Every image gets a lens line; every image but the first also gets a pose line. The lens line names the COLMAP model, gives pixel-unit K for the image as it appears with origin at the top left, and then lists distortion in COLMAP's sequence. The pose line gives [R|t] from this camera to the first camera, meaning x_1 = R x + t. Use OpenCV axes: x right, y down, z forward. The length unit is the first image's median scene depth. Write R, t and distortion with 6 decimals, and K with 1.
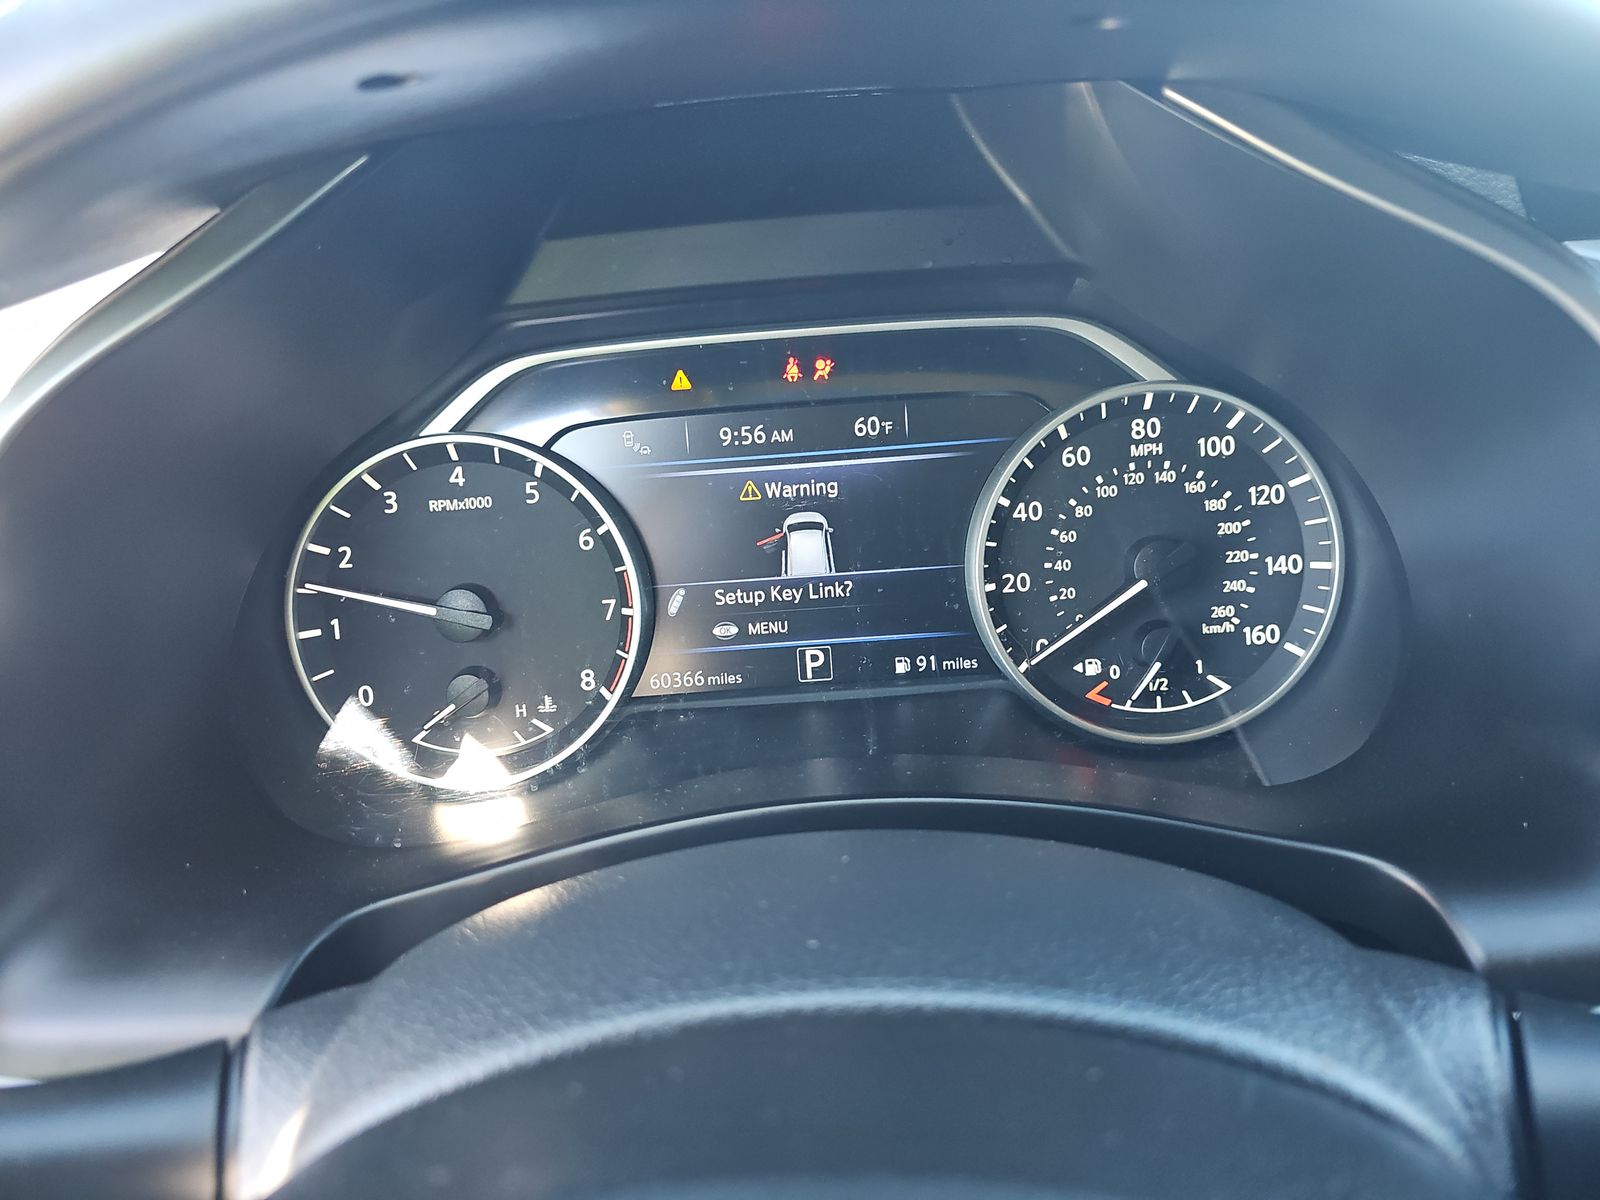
lens RADIAL K [[1059.7, 0, 799.7], [0, 1059.7, 596.8], [0, 0, 1]] dist [-0.002905, -0.003100]
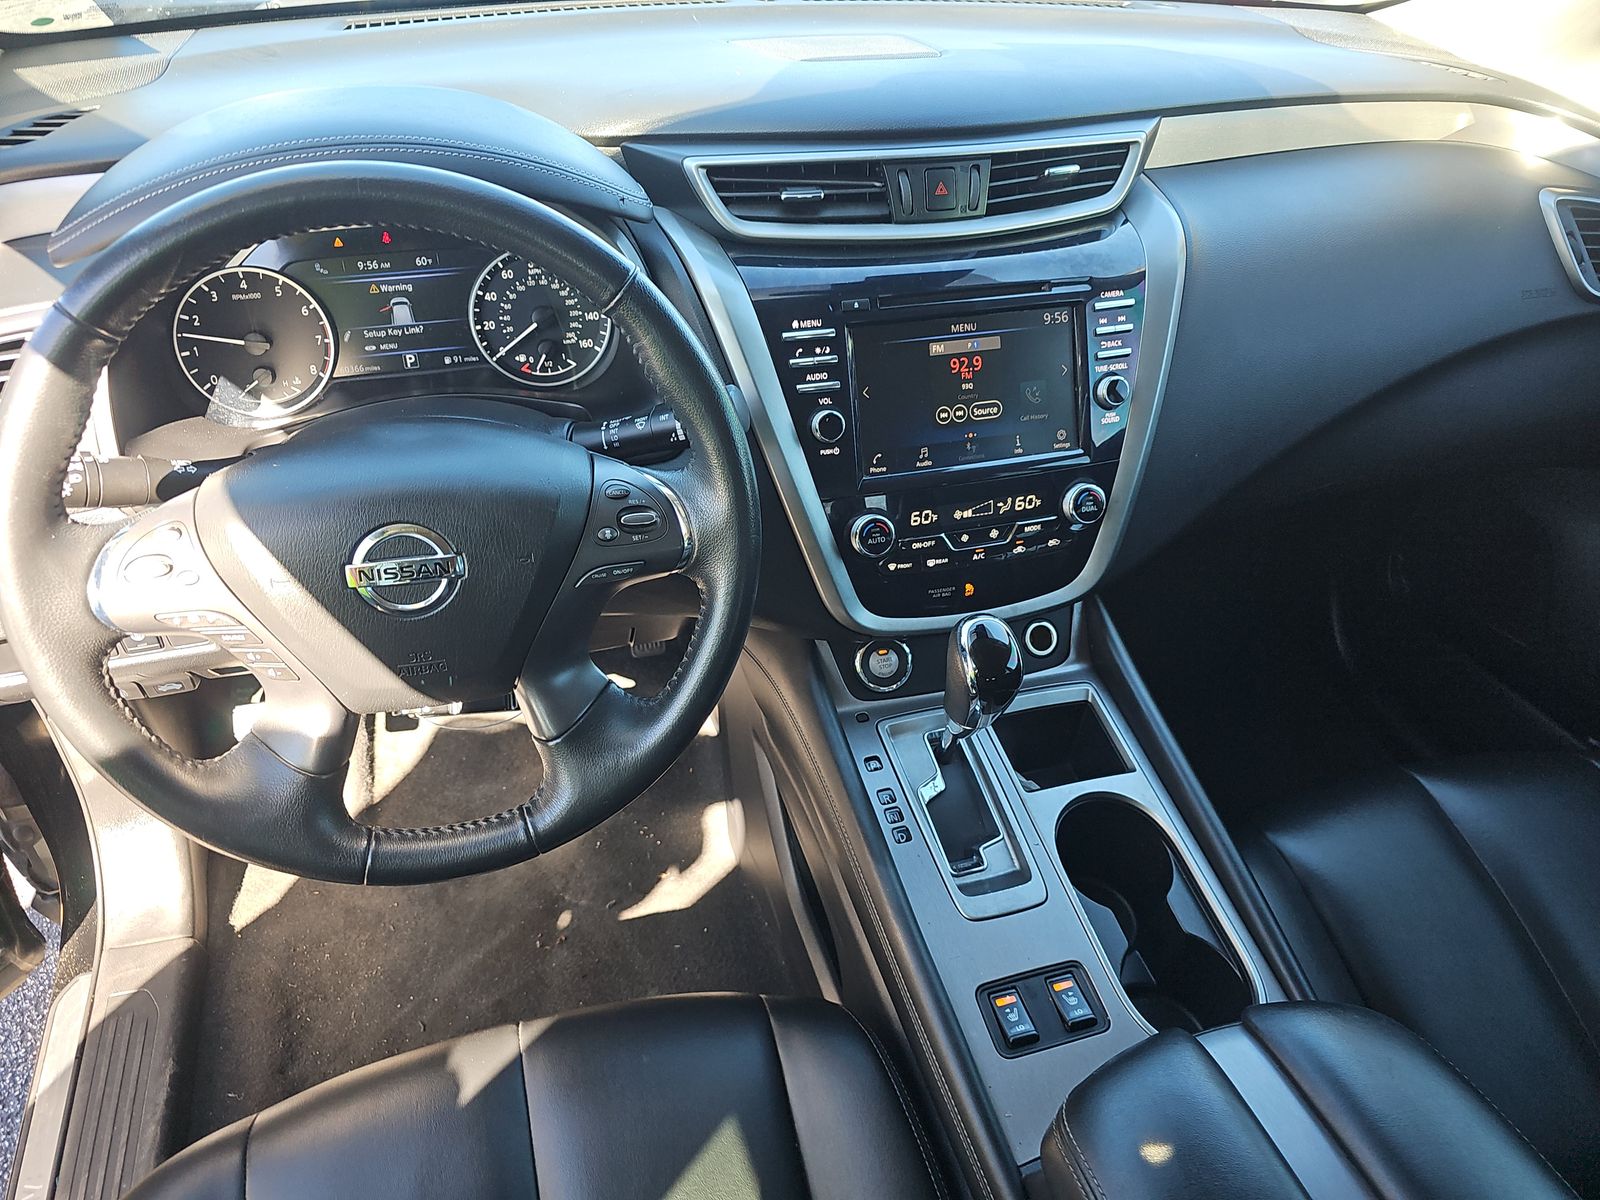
lens RADIAL K [[1059.7, 0, 805.4], [0, 1059.7, 605.7], [0, 0, 1]] dist [-0.002905, -0.003100]
pose [[0.952601, -0.097386, 0.288214, 0.129477], [0.022646, 0.967449, 0.252049, 0.014796], [-0.303379, -0.233575, 0.923799, -1.776907]]
